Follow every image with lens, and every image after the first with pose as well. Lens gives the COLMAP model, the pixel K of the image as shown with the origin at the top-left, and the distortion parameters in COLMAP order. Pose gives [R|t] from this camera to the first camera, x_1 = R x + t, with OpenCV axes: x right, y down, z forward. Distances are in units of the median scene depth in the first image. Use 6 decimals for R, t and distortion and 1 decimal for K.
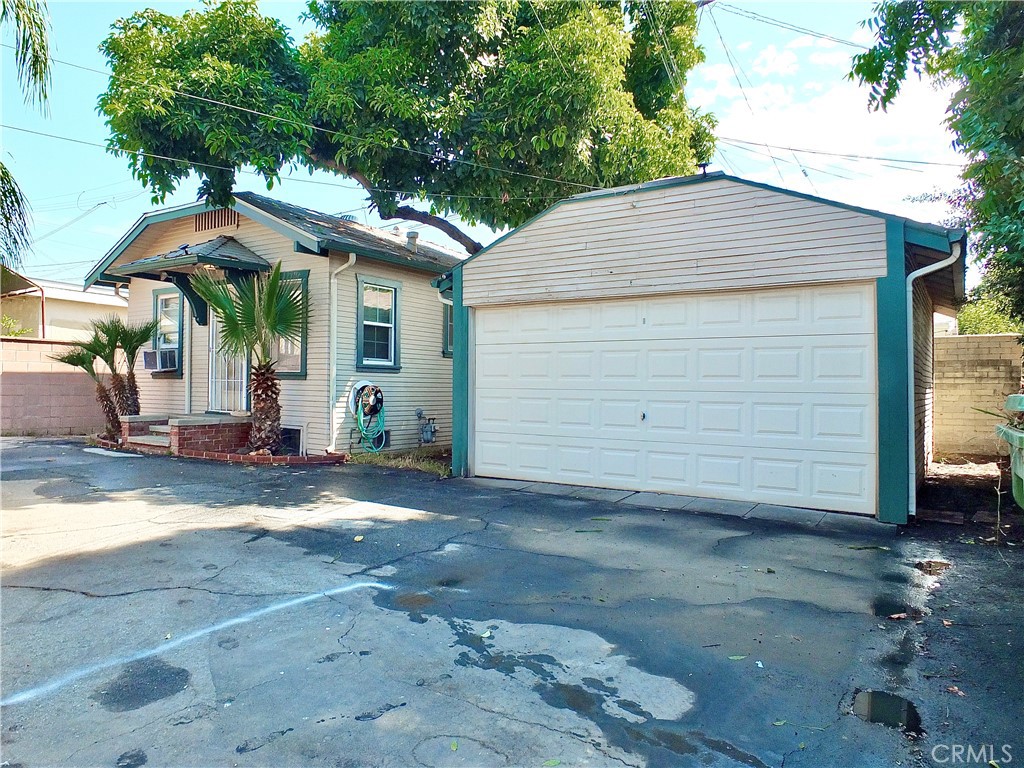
lens RADIAL K [[694.3, 0, 512.0], [0, 694.3, 384.0], [0, 0, 1]] dist [-0.021959, -0.002369]
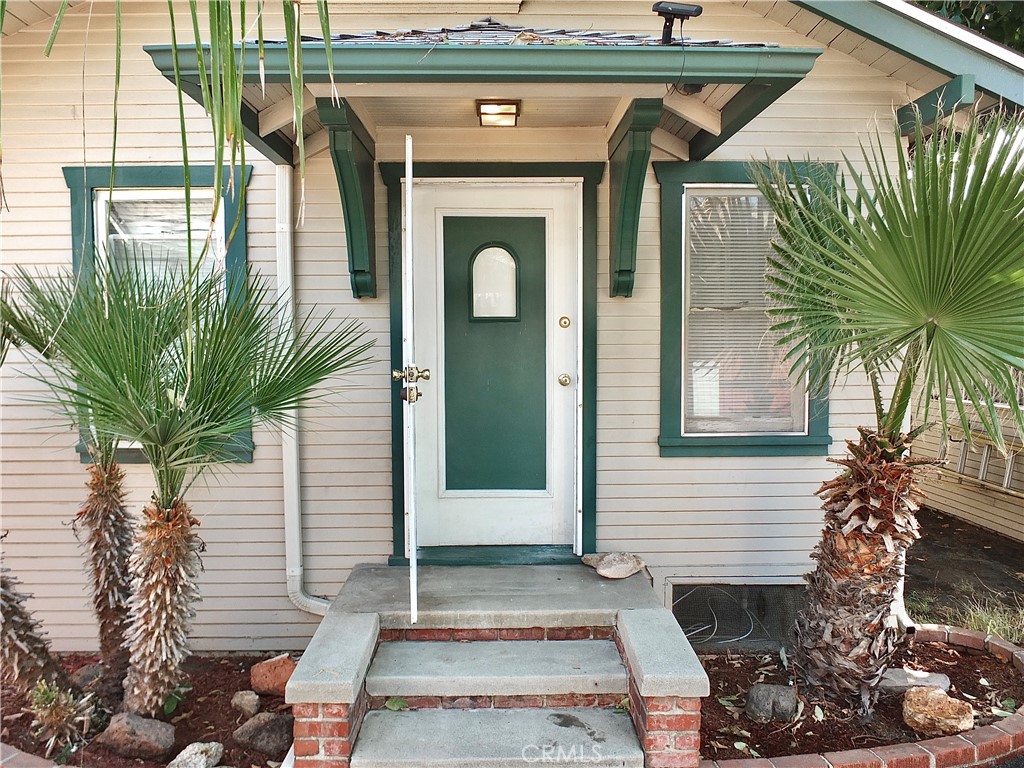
lens RADIAL K [[697.3, 0, 511.9], [0, 697.3, 377.1], [0, 0, 1]] dist [-0.038000, 0.000784]
pose [[0.819832, -0.047498, 0.570630, -0.557361], [0.012984, 0.997839, 0.064404, -0.065408], [-0.572456, -0.045392, 0.818678, 0.668793]]
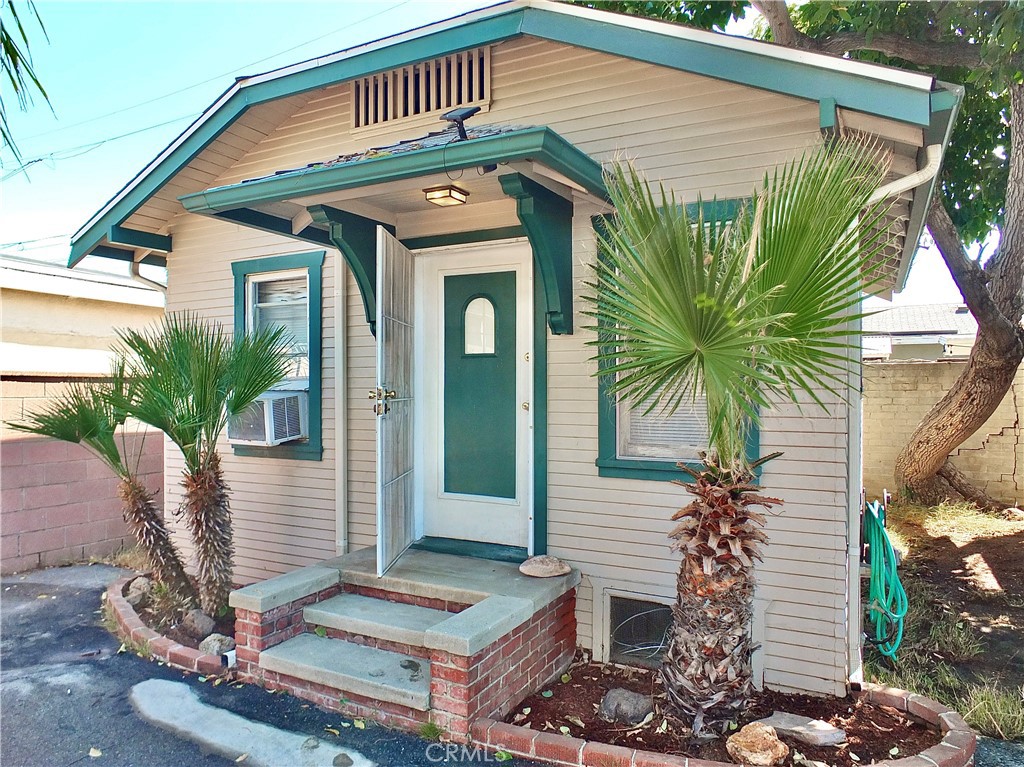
lens RADIAL K [[694.3, 0, 512.0], [0, 694.3, 383.5], [0, 0, 1]] dist [-0.021959, -0.002369]
pose [[0.994508, -0.016179, 0.103402, -0.399789], [0.015977, 0.999869, 0.002774, -0.056440], [-0.103434, -0.001106, 0.994636, 0.541564]]
